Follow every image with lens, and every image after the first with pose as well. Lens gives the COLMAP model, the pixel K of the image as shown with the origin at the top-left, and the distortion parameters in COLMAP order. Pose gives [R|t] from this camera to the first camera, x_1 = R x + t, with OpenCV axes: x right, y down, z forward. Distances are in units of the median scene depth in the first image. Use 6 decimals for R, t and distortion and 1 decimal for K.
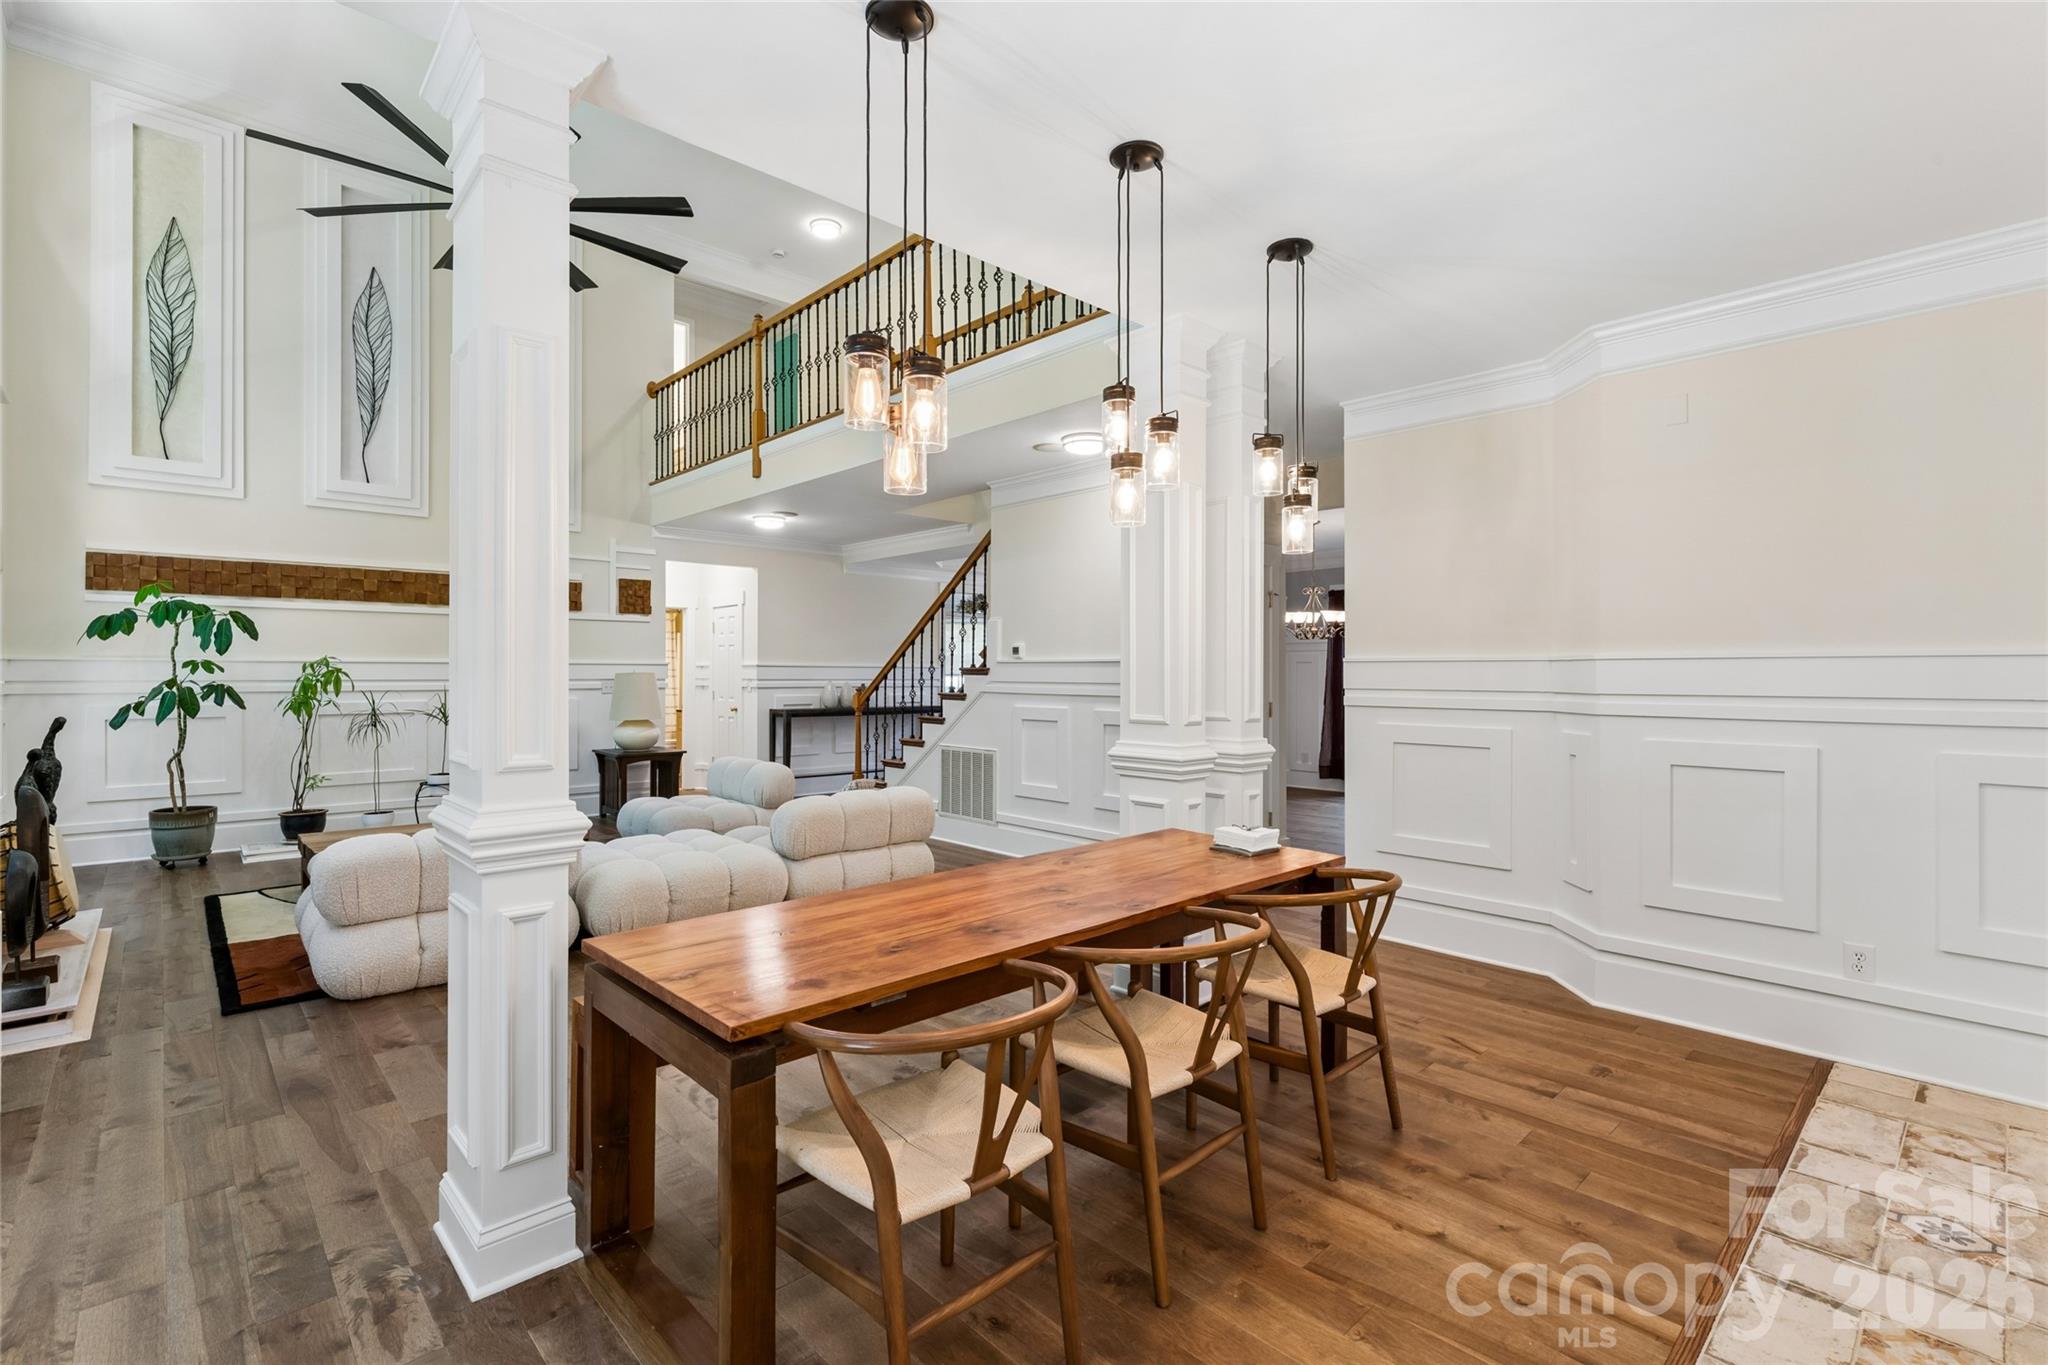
lens RADIAL K [[934.9, 0, 1017.4], [0, 934.9, 672.6], [0, 0, 1]] dist [-0.002130, 0.001077]
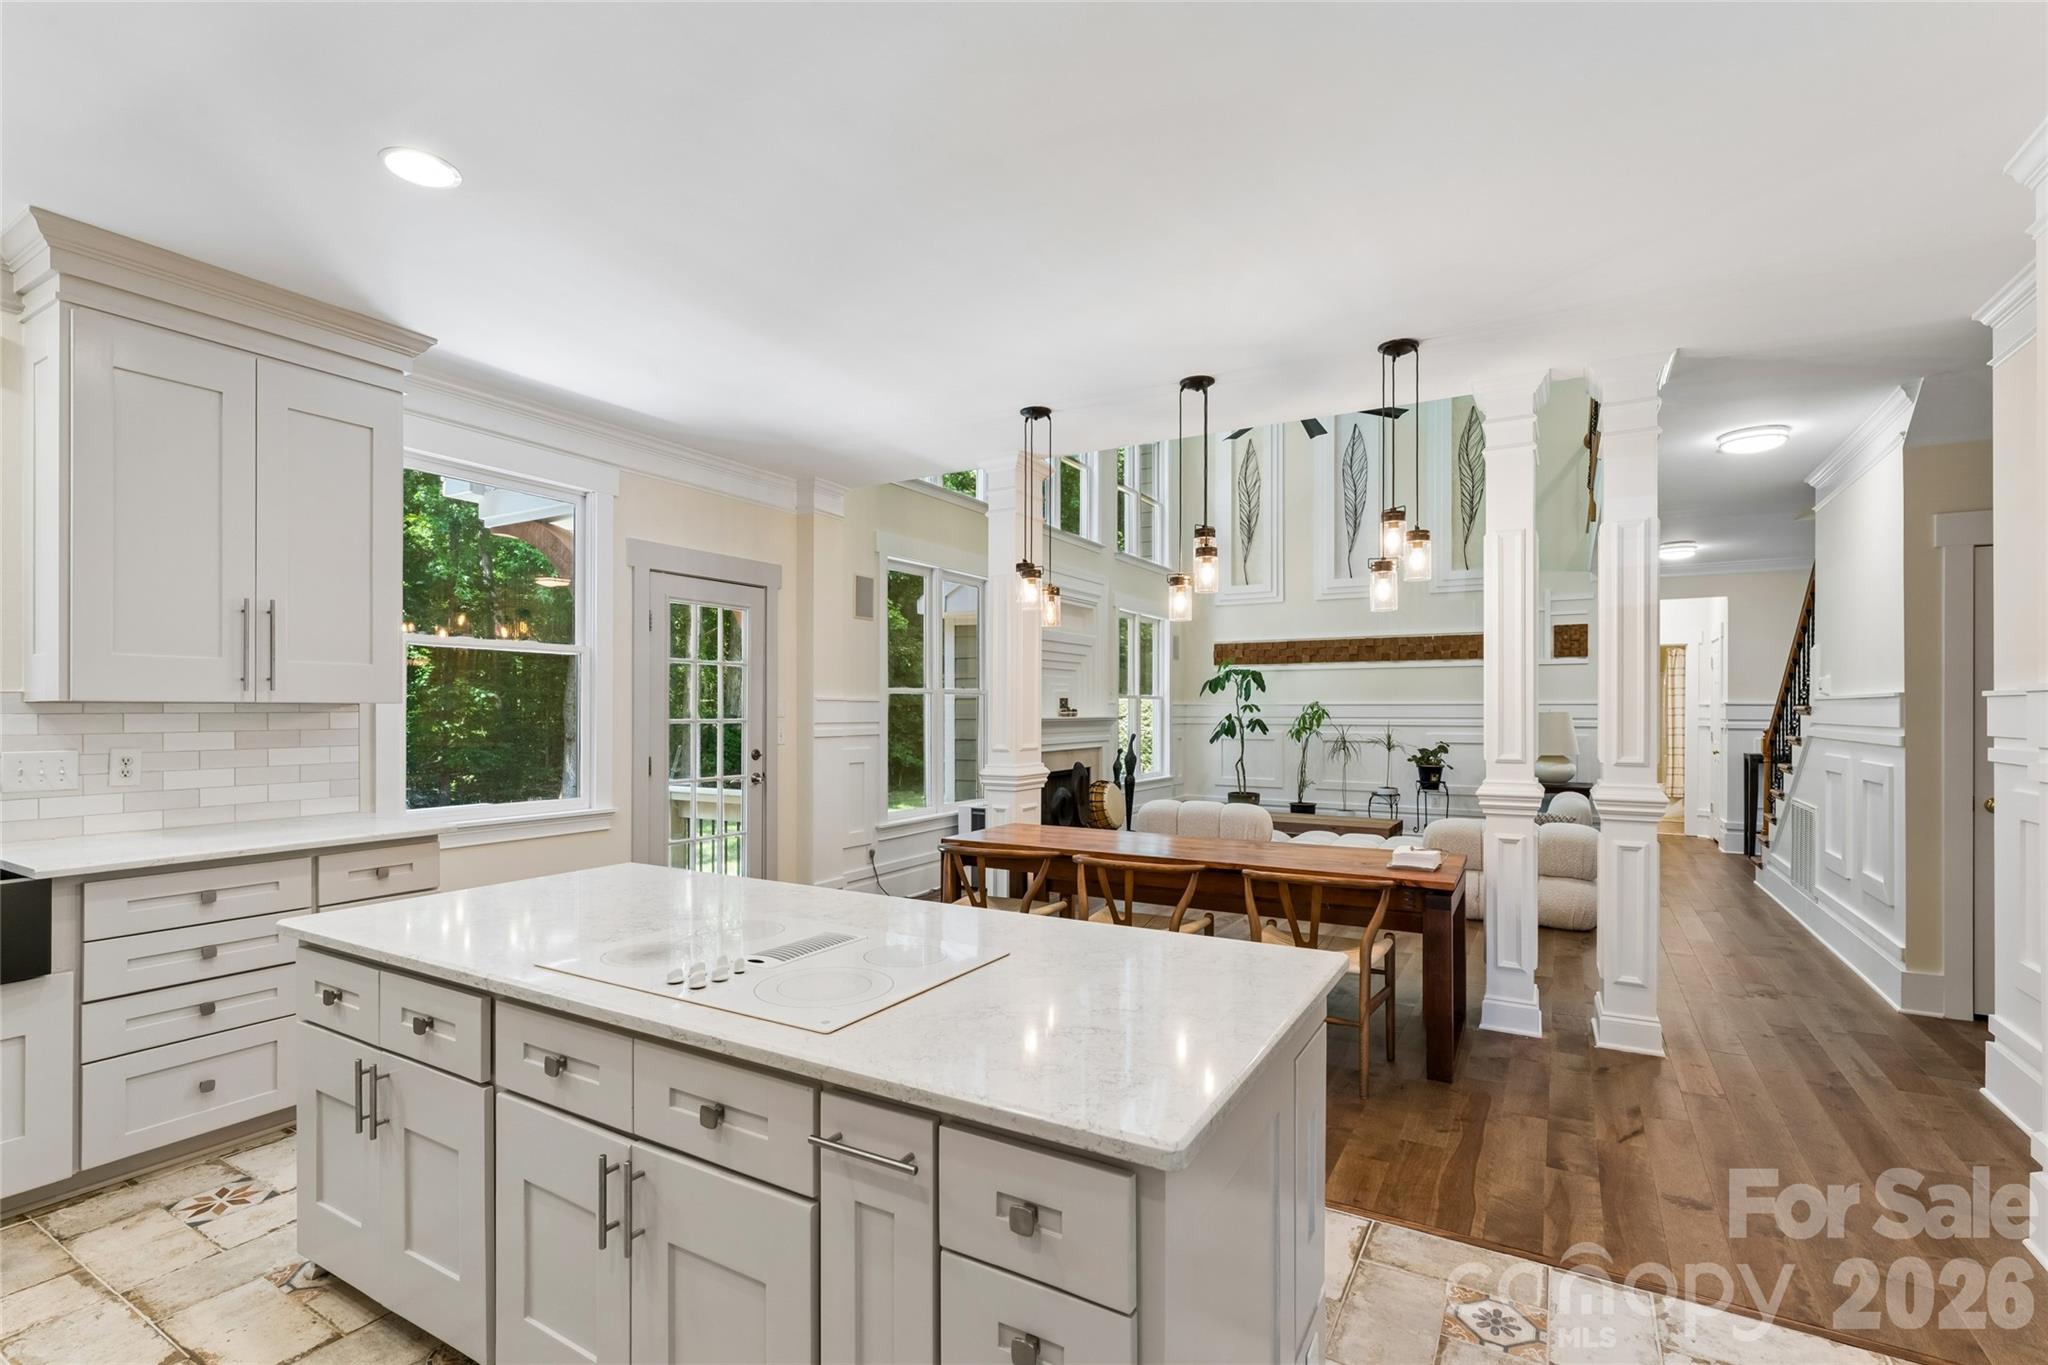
lens RADIAL K [[934.9, 0, 997.1], [0, 934.9, 709.3], [0, 0, 1]] dist [-0.002130, 0.001077]
pose [[0.283919, -0.003431, -0.958842, 0.564776], [-0.001395, 0.999991, -0.003991, 0.002837], [0.958847, 0.002470, 0.283911, 0.090701]]
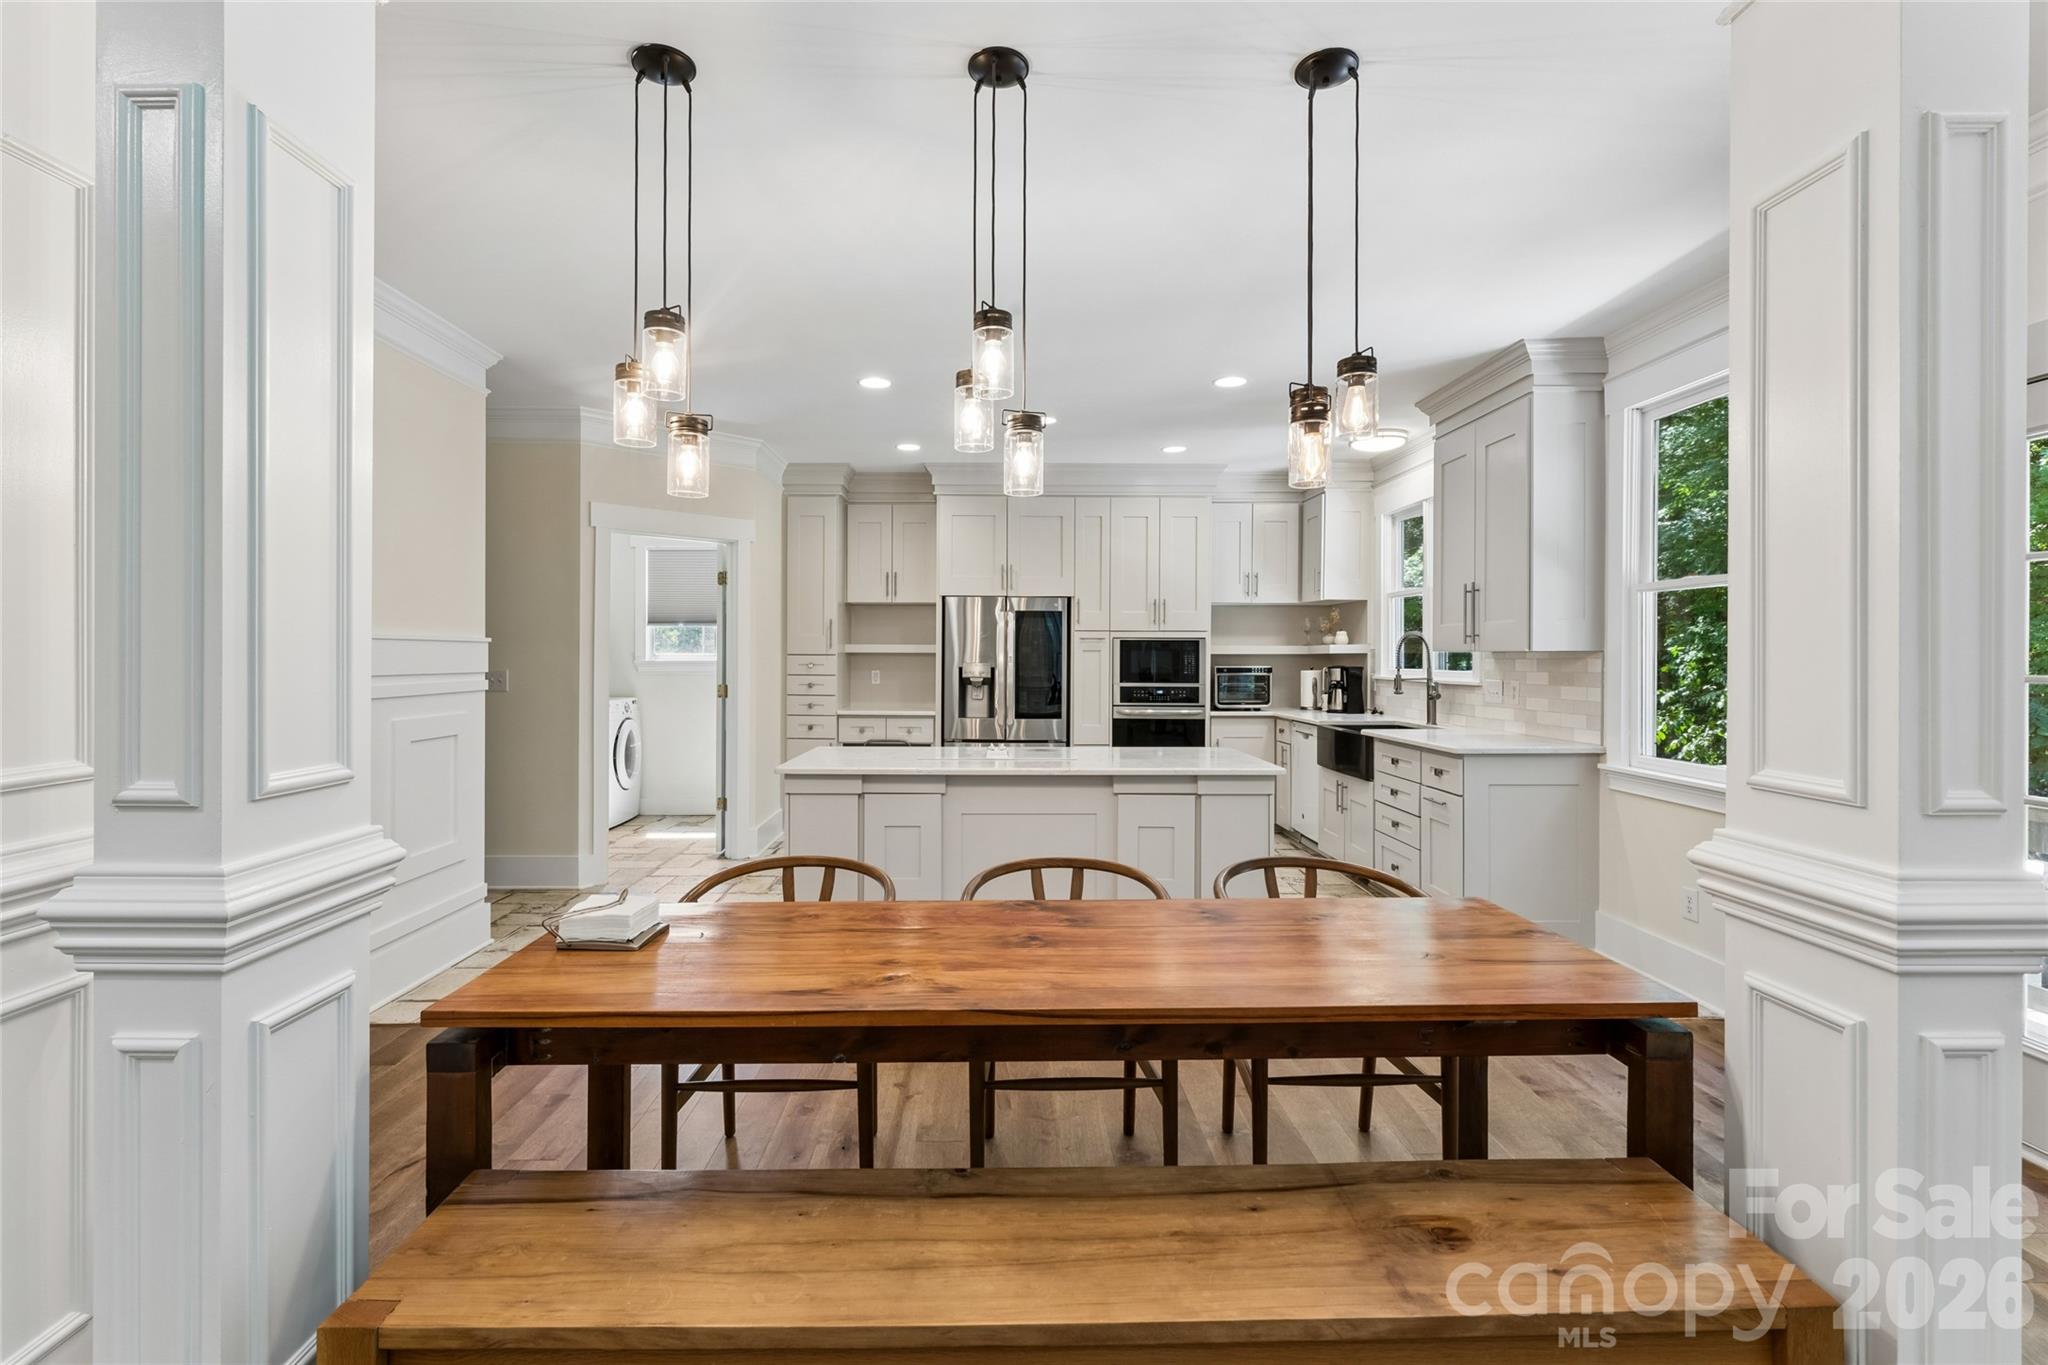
lens RADIAL K [[934.9, 0, 1003.9], [0, 934.9, 661.0], [0, 0, 1]] dist [-0.002130, 0.001077]
pose [[-0.748657, -0.004916, 0.662939, -0.176449], [-0.000057, 0.999973, 0.007351, -0.000087], [-0.662957, 0.005466, -0.748637, 0.620134]]
